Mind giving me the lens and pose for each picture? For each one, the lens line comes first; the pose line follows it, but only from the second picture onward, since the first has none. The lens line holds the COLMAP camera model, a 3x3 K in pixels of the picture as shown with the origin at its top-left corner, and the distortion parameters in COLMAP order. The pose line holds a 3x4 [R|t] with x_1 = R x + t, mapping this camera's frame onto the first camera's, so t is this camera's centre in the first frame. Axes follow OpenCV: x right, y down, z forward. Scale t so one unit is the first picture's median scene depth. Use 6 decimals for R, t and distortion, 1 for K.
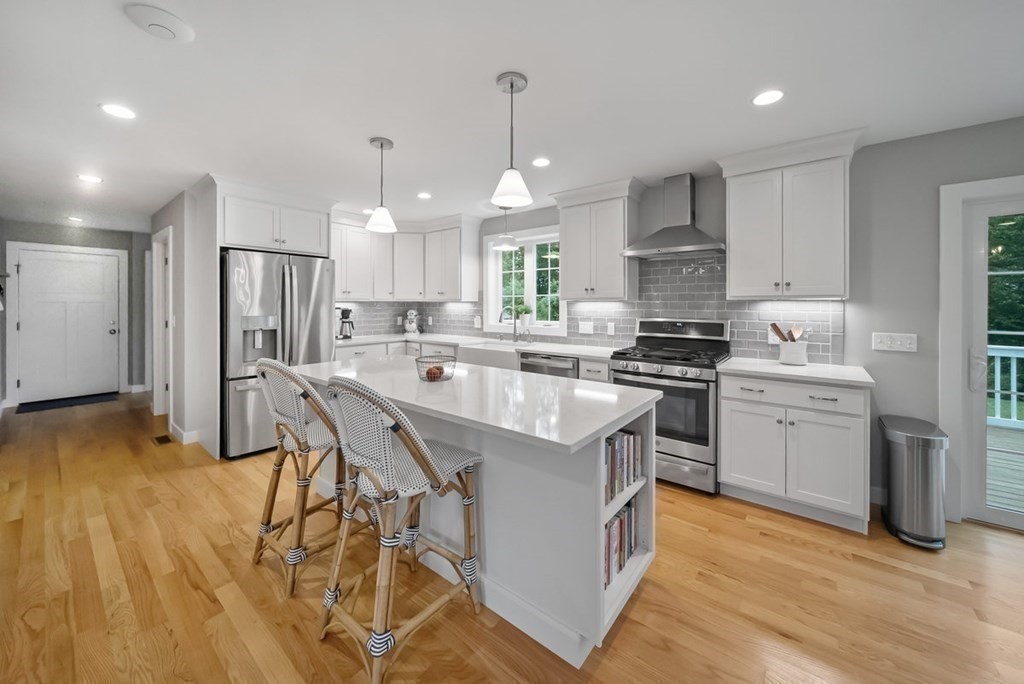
lens RADIAL K [[372.7, 0, 507.2], [0, 372.7, 305.4], [0, 0, 1]] dist [0.000024, 0.000144]
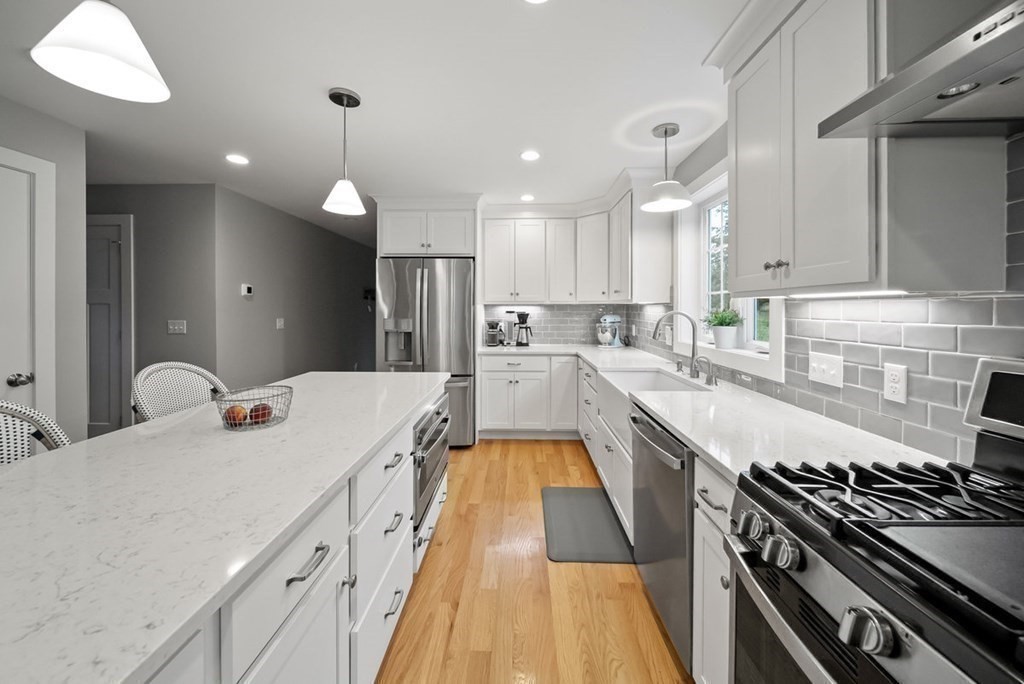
lens RADIAL K [[372.7, 0, 515.6], [0, 372.7, 309.7], [0, 0, 1]] dist [0.000024, 0.000144]
pose [[0.603981, 0.002597, -0.796995, 0.341730], [-0.001613, 0.999997, 0.002036, 0.000306], [0.796997, 0.000055, 0.603983, 0.557460]]
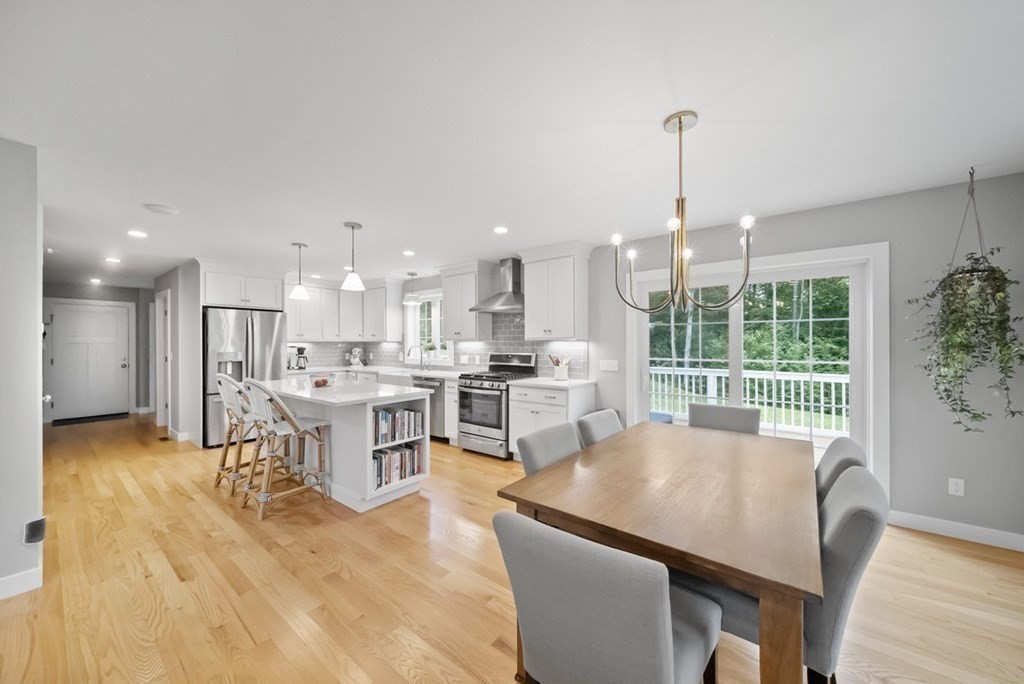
lens RADIAL K [[372.7, 0, 519.0], [0, 372.7, 342.4], [0, 0, 1]] dist [0.000024, 0.000144]
pose [[0.999855, -0.004032, 0.016546, 0.422665], [0.004111, 0.999980, -0.004747, 0.001600], [-0.016527, 0.004814, 0.999852, -0.459910]]
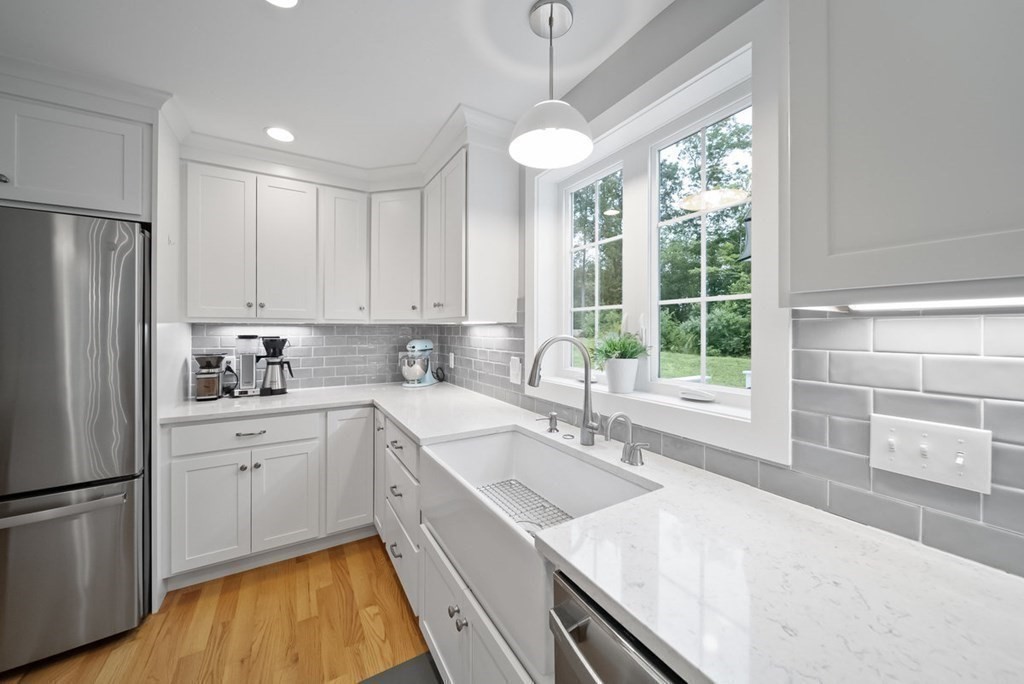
lens RADIAL K [[372.7, 0, 507.5], [0, 372.7, 328.8], [0, 0, 1]] dist [0.000024, 0.000144]
pose [[0.929840, -0.000995, -0.367963, 0.088547], [-0.001586, 0.999976, -0.006712, -0.000521], [0.367961, 0.006825, 0.929816, 0.789745]]
